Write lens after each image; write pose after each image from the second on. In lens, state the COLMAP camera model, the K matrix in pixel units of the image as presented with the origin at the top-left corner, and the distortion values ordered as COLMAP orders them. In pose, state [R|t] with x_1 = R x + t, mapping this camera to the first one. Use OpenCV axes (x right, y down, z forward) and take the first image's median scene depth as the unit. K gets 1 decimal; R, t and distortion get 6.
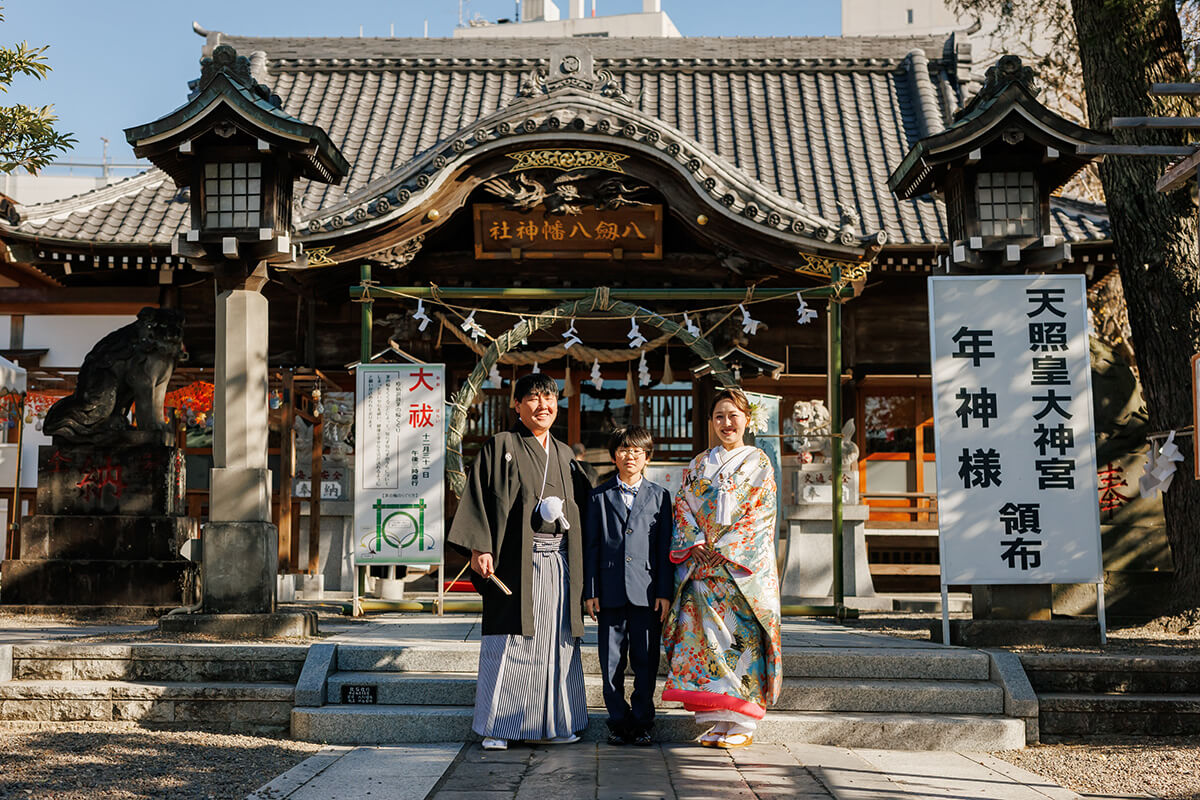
lens RADIAL K [[1721.0, 0, 593.9], [0, 1721.0, 400.0], [0, 0, 1]] dist [0.000223, 0.000000]
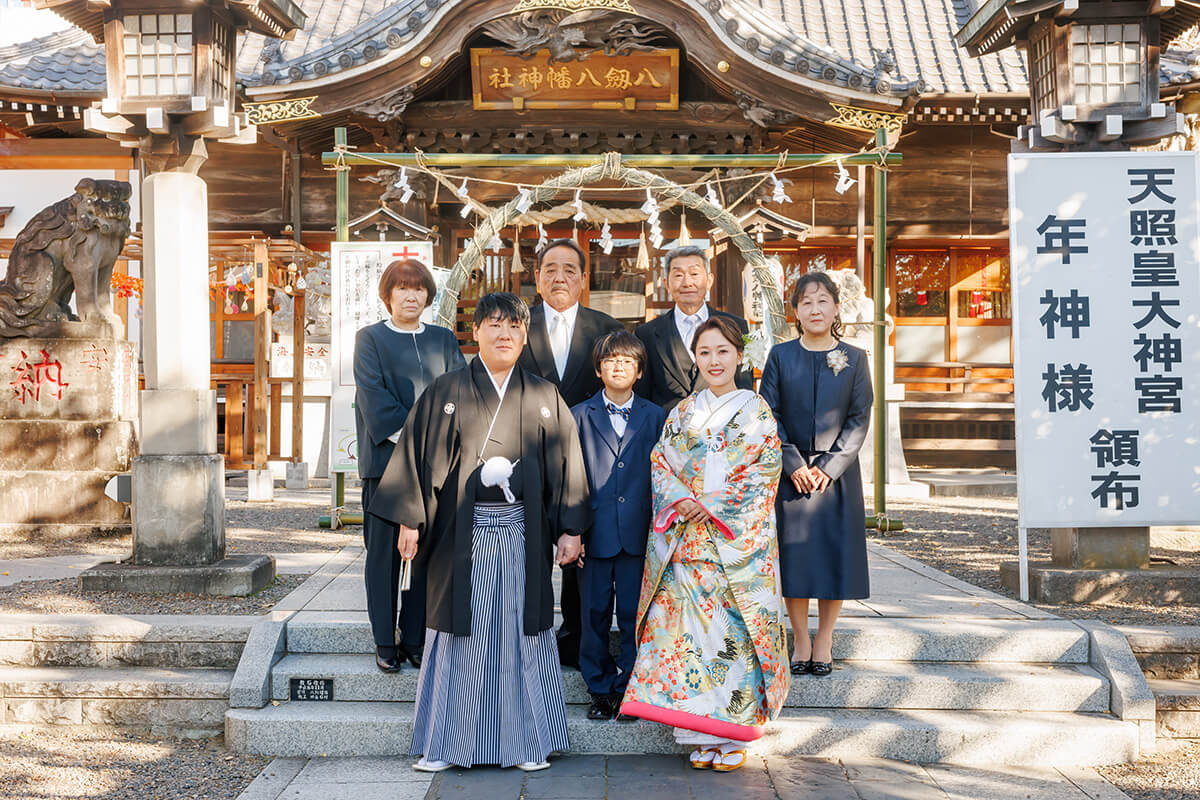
lens RADIAL K [[1721.0, 0, 607.7], [0, 1721.0, 400.1], [0, 0, 1]] dist [0.000223, 0.000000]
pose [[0.999998, -0.001028, 0.001634, 0.001047], [0.000869, 0.995536, 0.094382, -0.031562], [-0.001724, -0.094380, 0.995535, 0.166616]]
